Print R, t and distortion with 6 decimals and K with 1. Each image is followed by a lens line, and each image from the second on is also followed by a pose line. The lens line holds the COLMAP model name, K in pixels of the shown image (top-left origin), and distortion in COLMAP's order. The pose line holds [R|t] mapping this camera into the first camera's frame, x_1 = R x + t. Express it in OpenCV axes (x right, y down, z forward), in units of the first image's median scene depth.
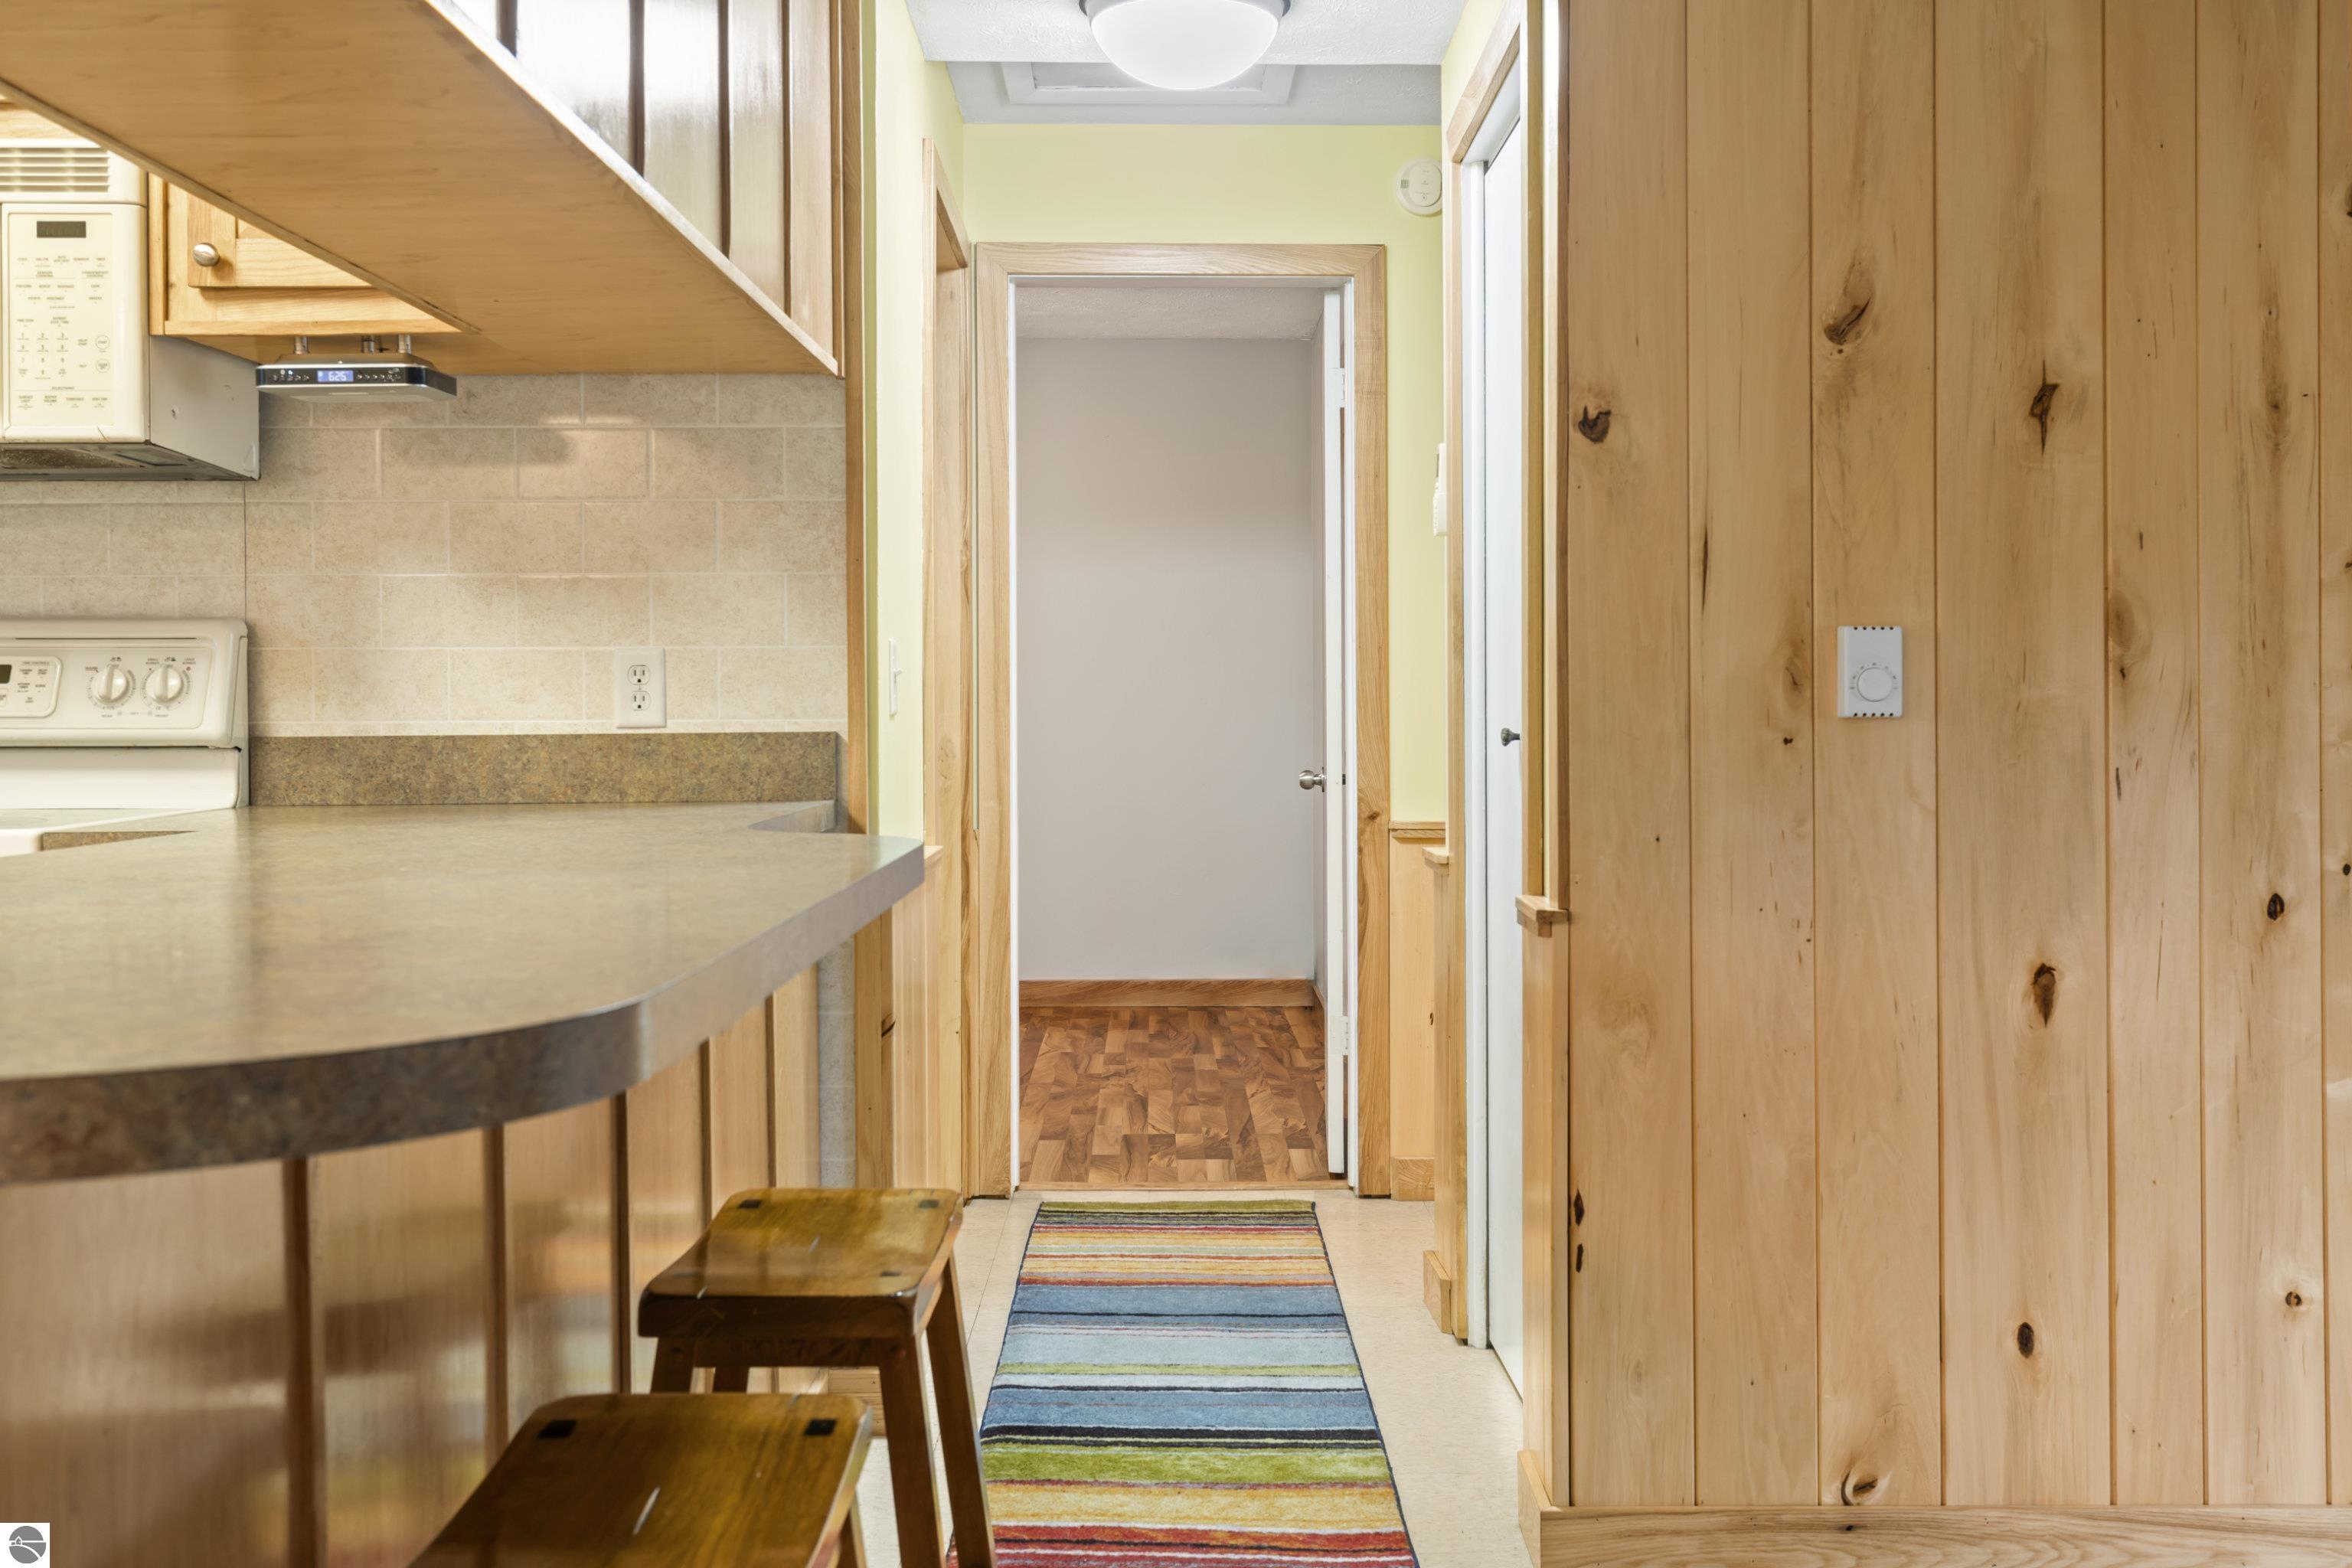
lens RADIAL K [[2321.8, 0, 1178.3], [0, 2321.8, 721.5], [0, 0, 1]] dist [0.011979, 0.000000]
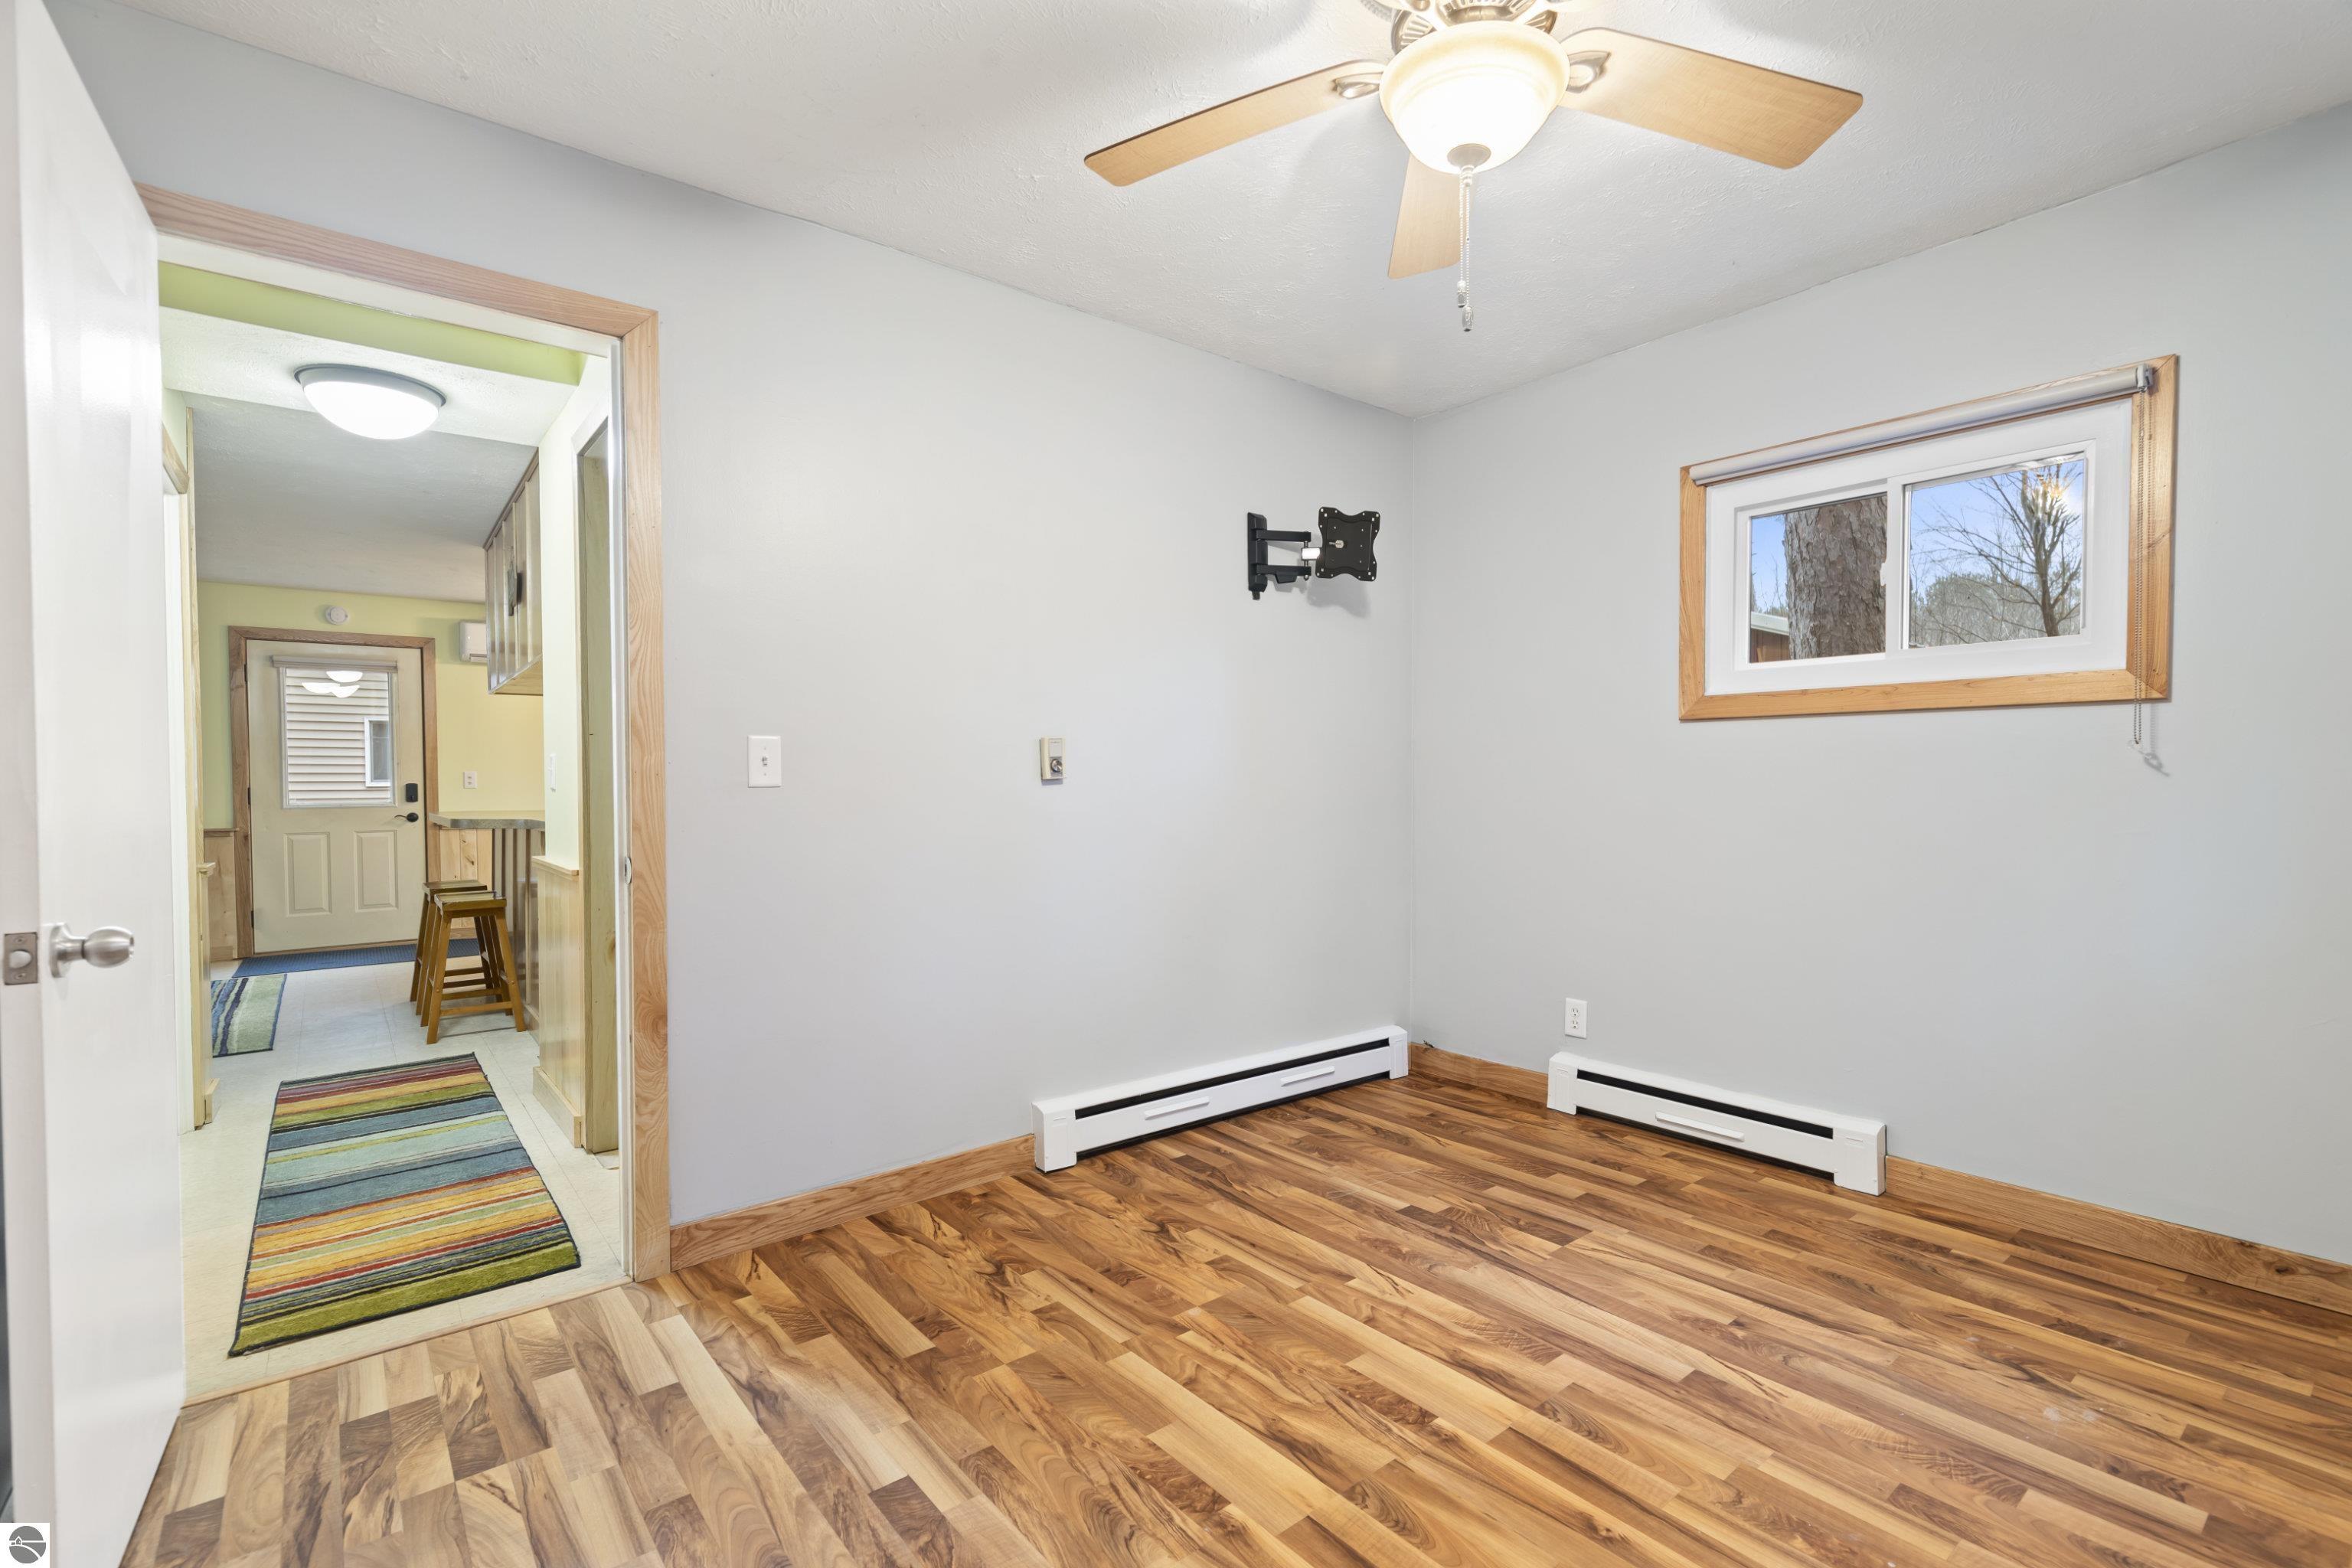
lens RADIAL K [[1045.5, 0, 1183.8], [0, 1045.5, 782.0], [0, 0, 1]] dist [0.002952, 0.000494]
pose [[-0.778491, 0.008635, -0.627597, 0.022055], [0.000609, 0.999915, 0.013003, -0.013451], [0.627656, 0.009741, -0.778430, 1.400946]]
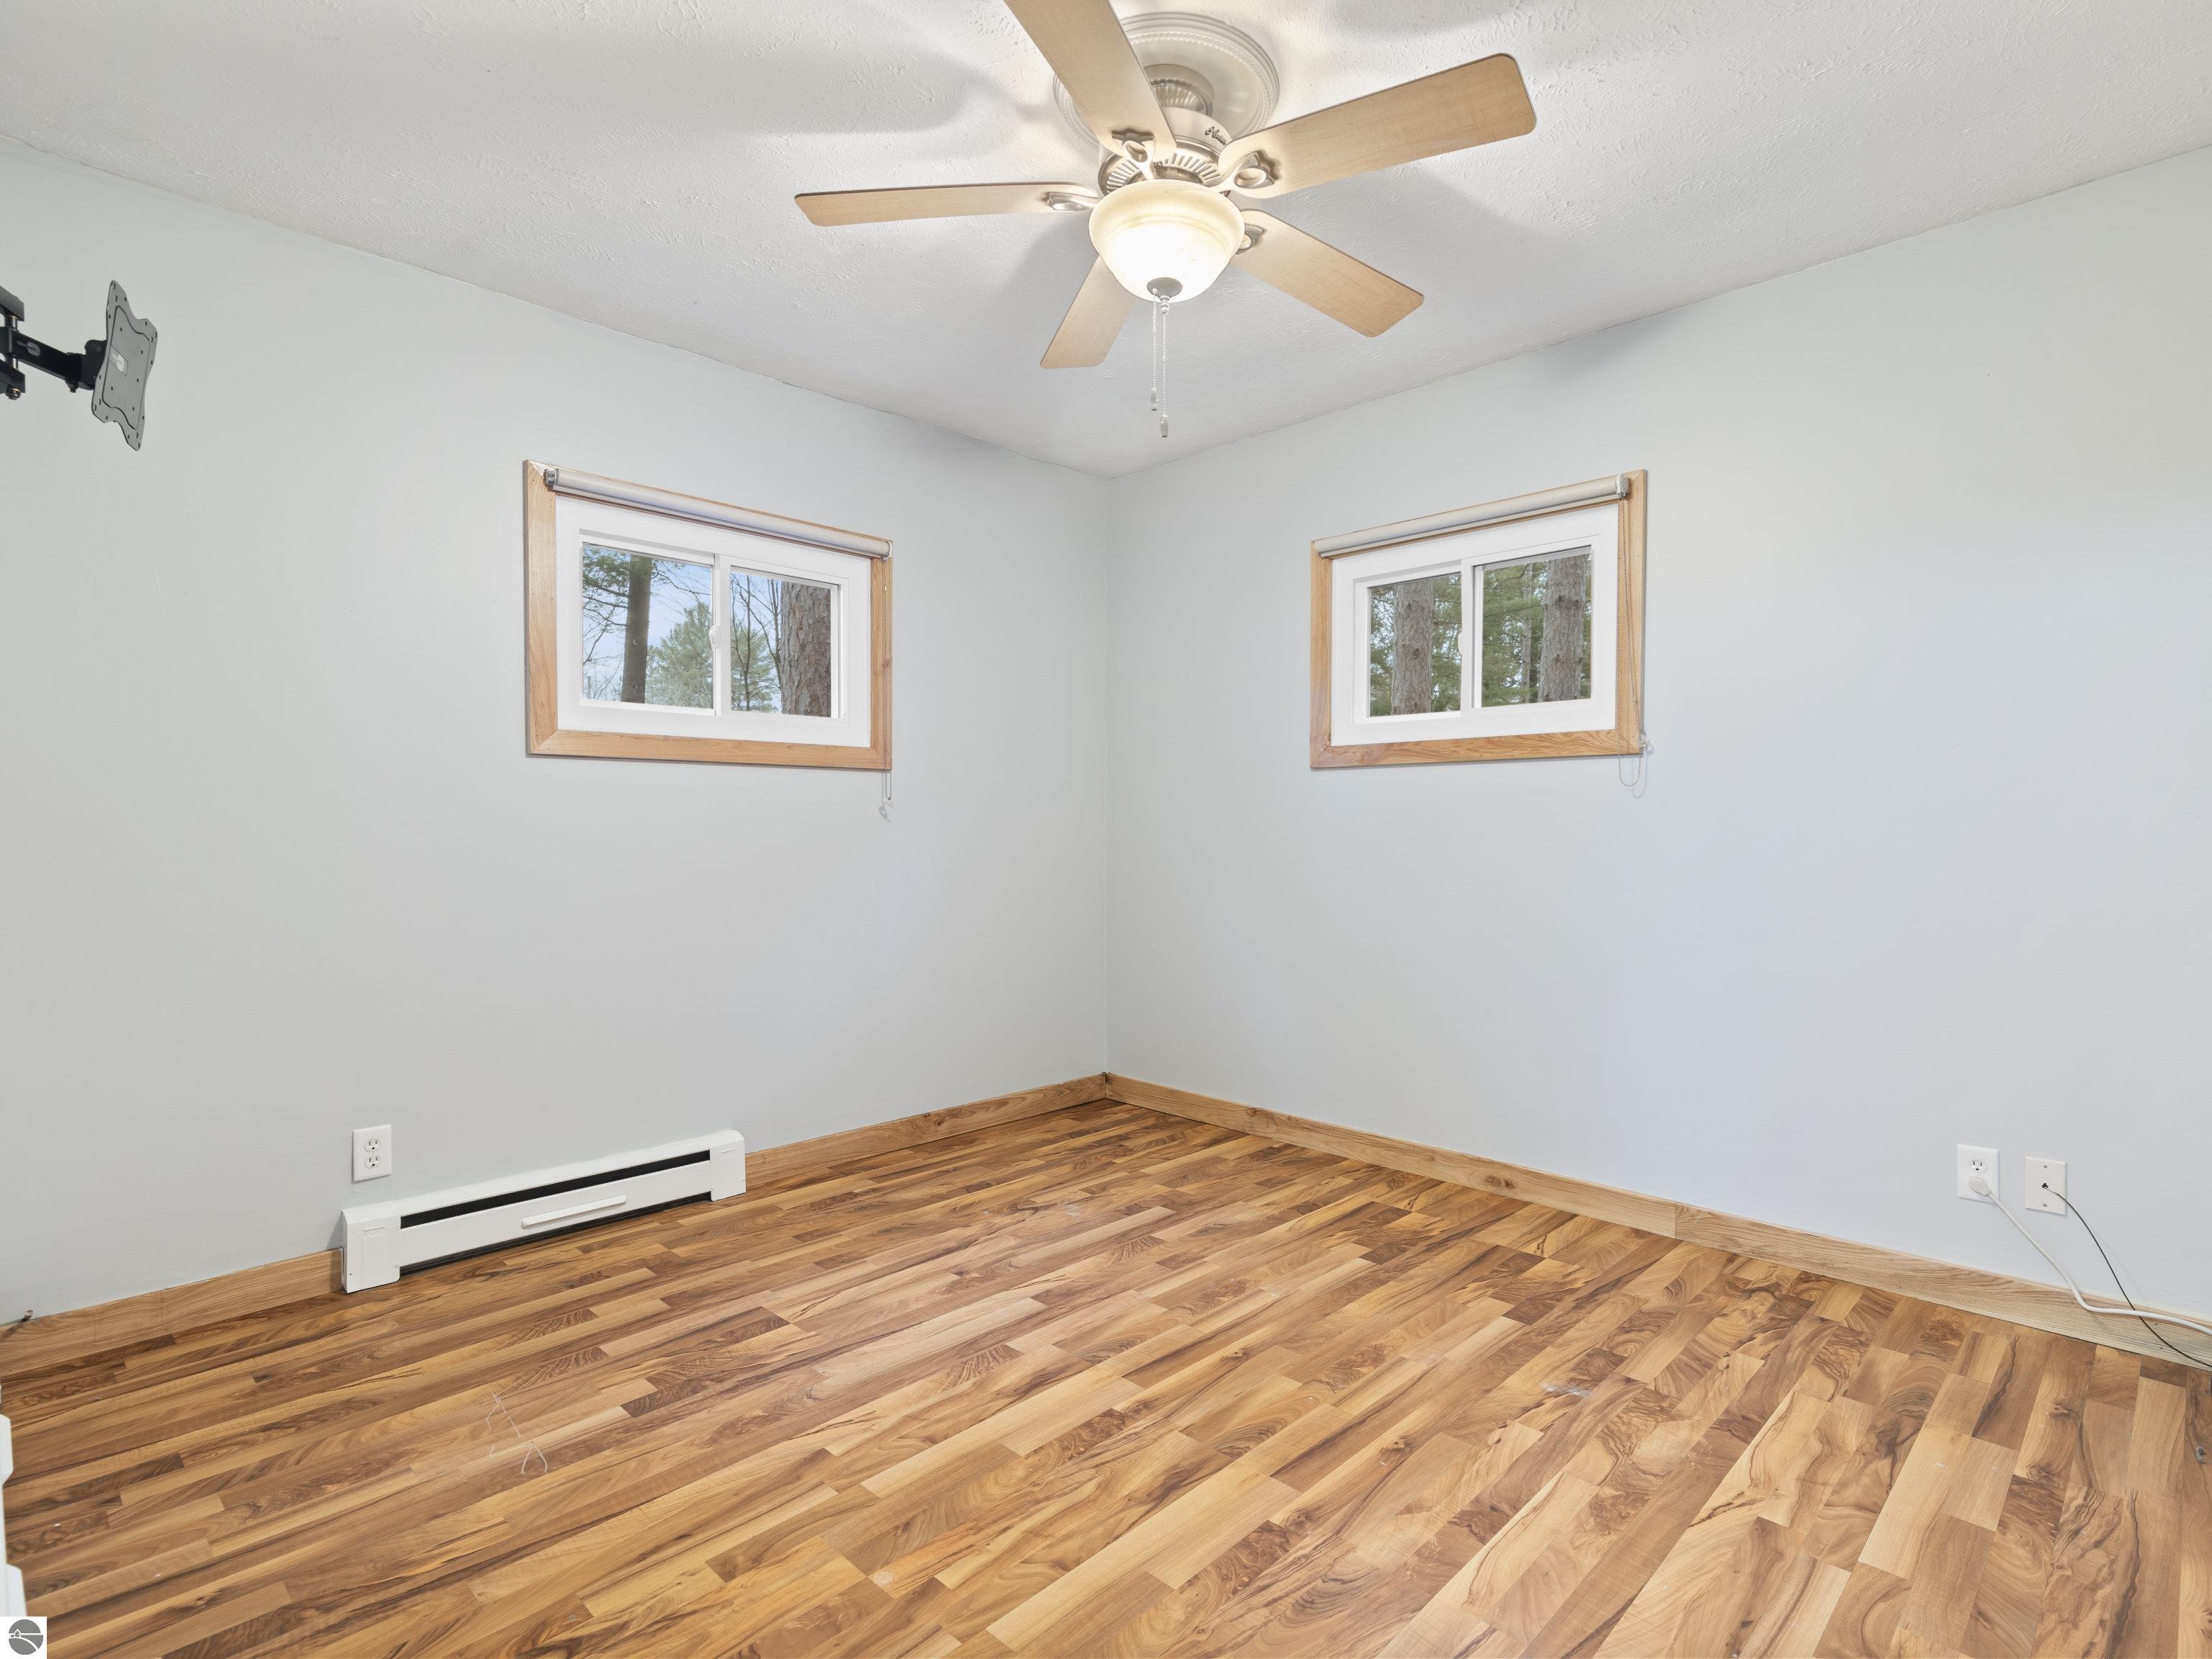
lens RADIAL K [[1165.0, 0, 1112.3], [0, 1165.0, 836.7], [0, 0, 1]] dist [0.005121, 0.001092]
pose [[0.721017, 0.009755, -0.692849, 0.028161], [-0.007971, 0.999952, 0.005785, -0.006416], [0.692871, 0.001352, 0.721060, 0.920626]]
